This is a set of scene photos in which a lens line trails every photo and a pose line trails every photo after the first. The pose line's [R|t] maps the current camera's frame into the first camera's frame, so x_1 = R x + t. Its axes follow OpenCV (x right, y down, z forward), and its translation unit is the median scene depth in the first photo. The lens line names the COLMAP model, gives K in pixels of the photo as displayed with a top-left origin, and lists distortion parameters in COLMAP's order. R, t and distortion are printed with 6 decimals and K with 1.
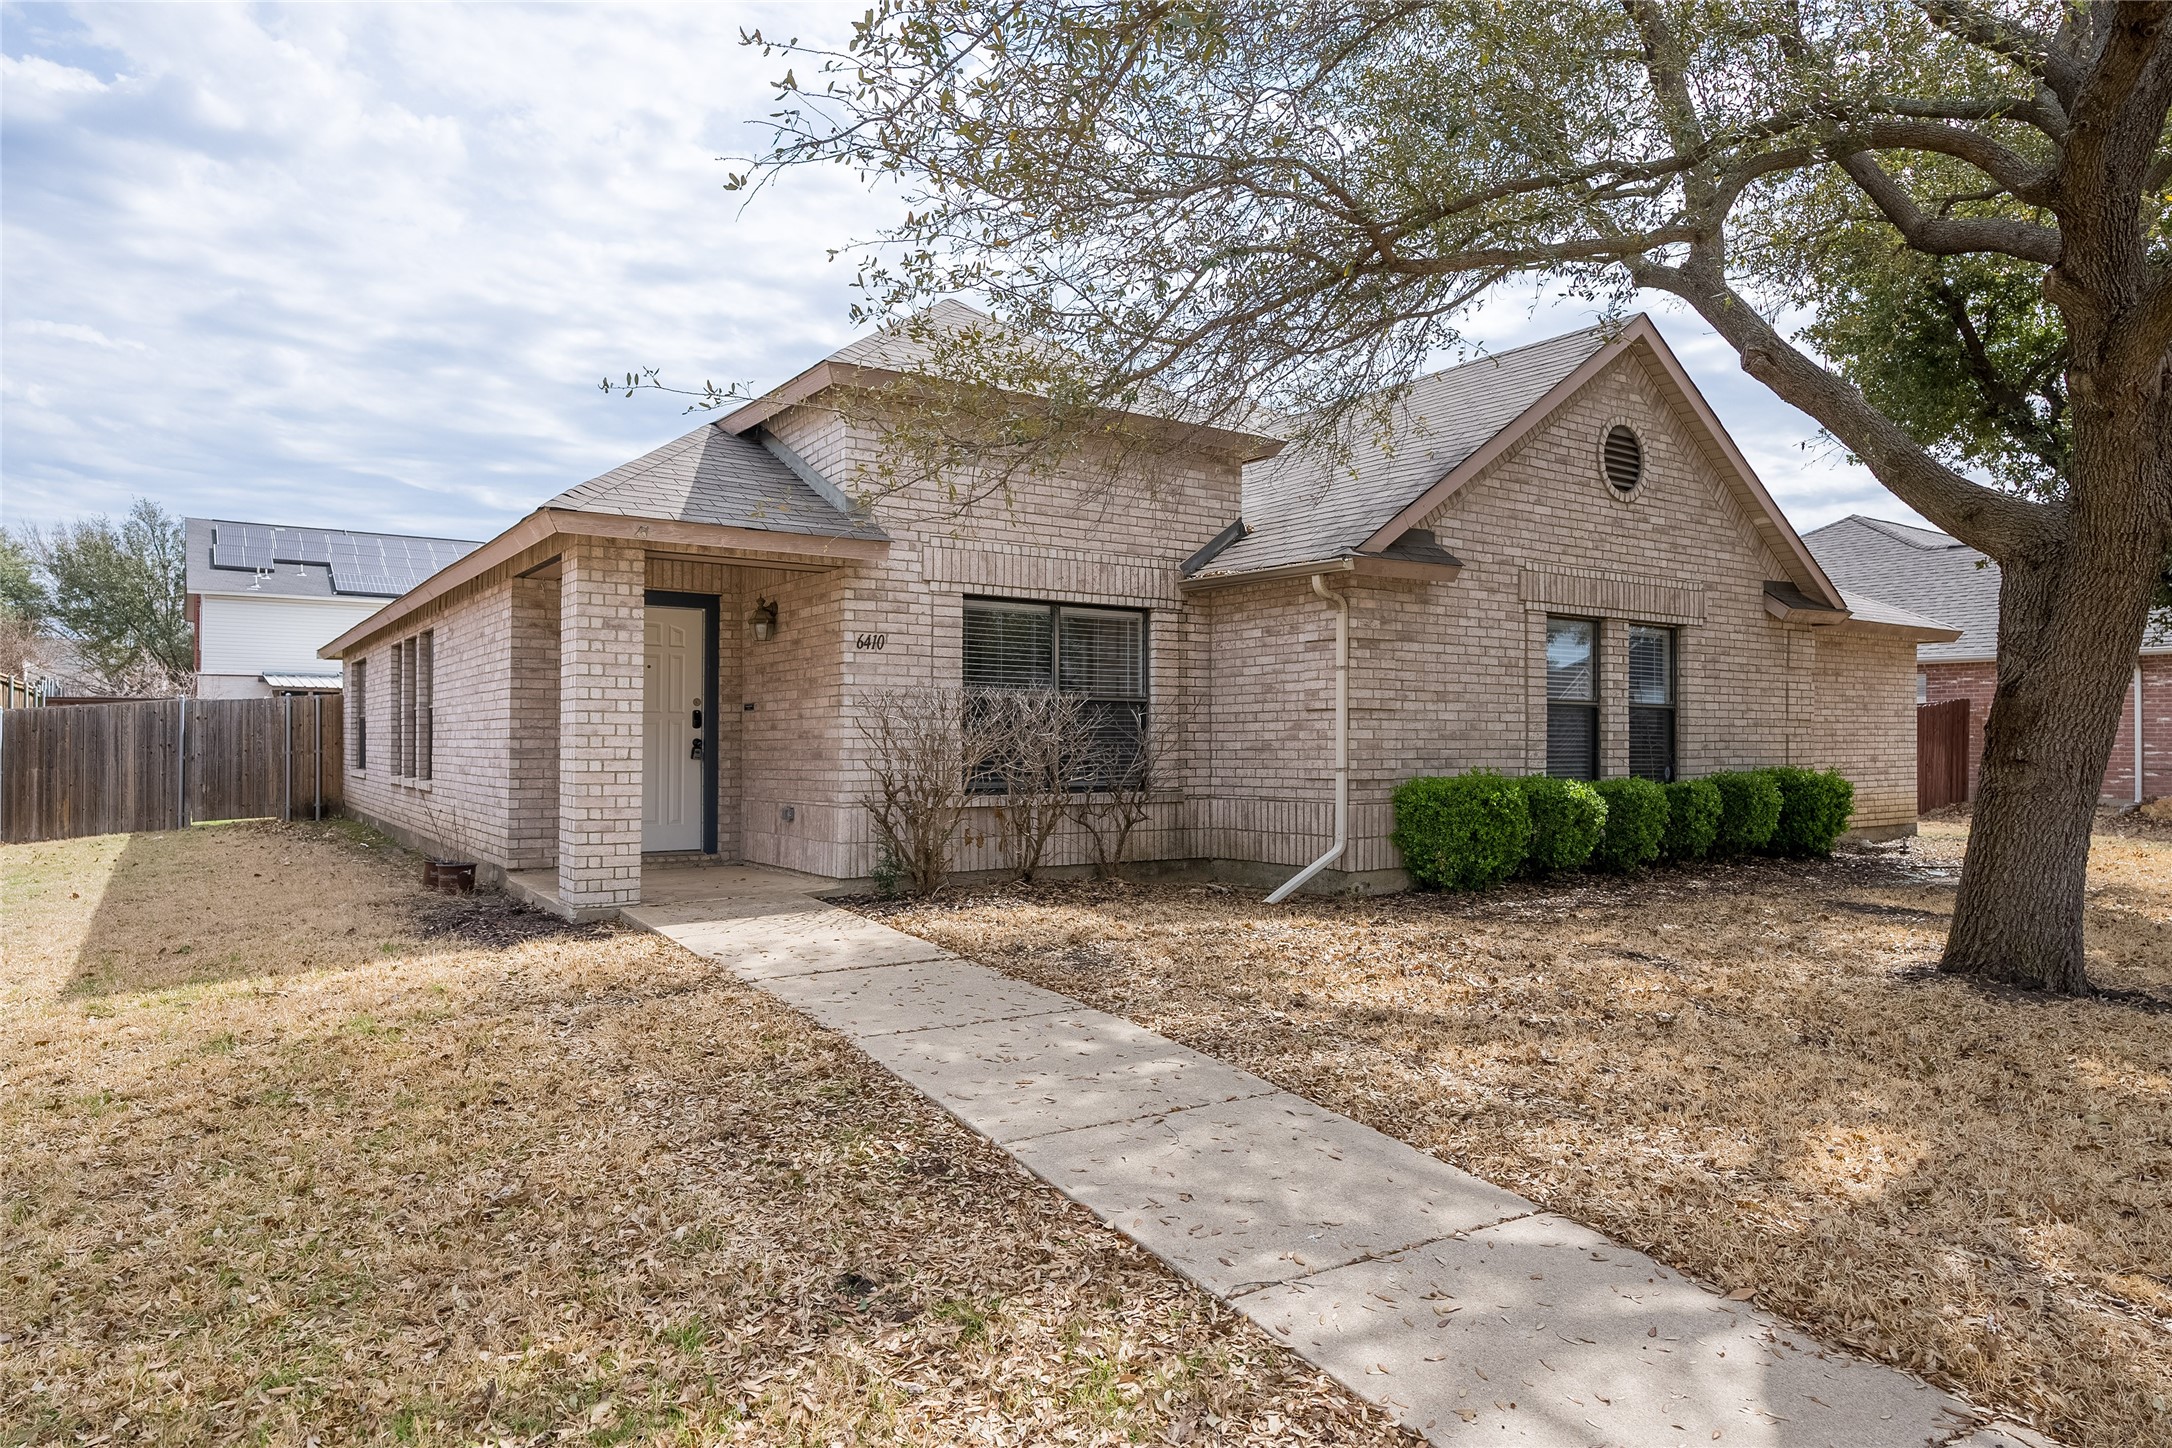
lens RADIAL K [[1319.9, 0, 1086.0], [0, 1319.9, 724.0], [0, 0, 1]] dist [0.001903, 0.000102]
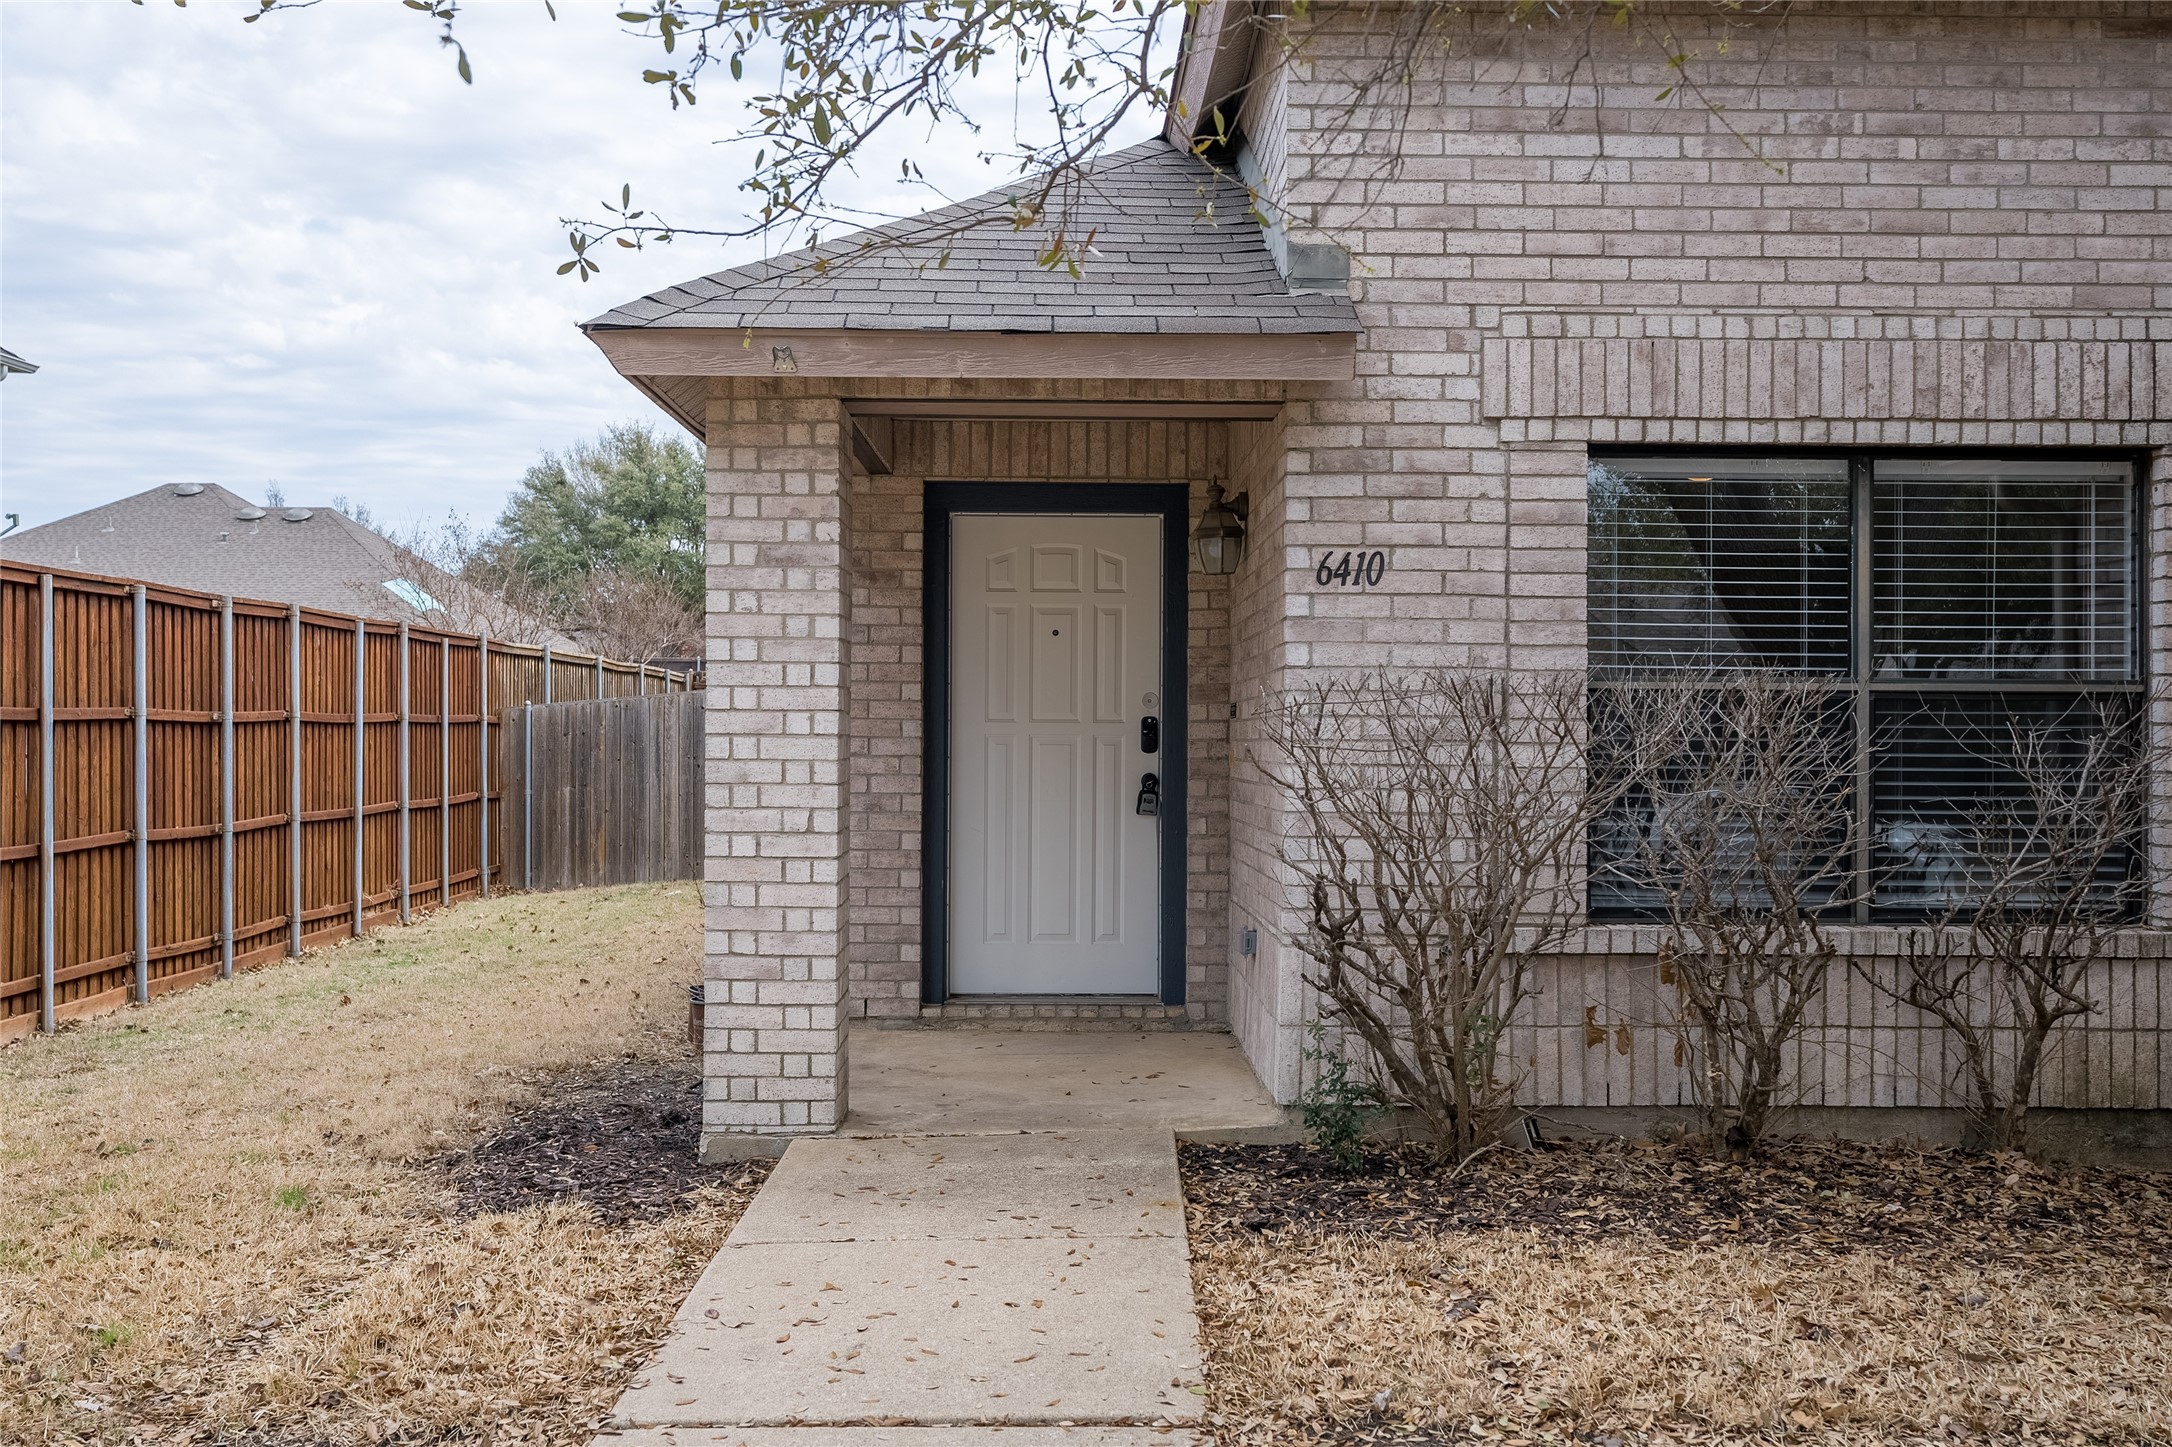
lens RADIAL K [[2131.4, 0, 1086.0], [0, 2131.4, 723.5], [0, 0, 1]] dist [0.003864, 0.009260]
pose [[0.832214, -0.000395, -0.554455, 0.145503], [0.006486, 0.999938, 0.009023, -0.016676], [0.554417, -0.011105, 0.832165, 0.339635]]
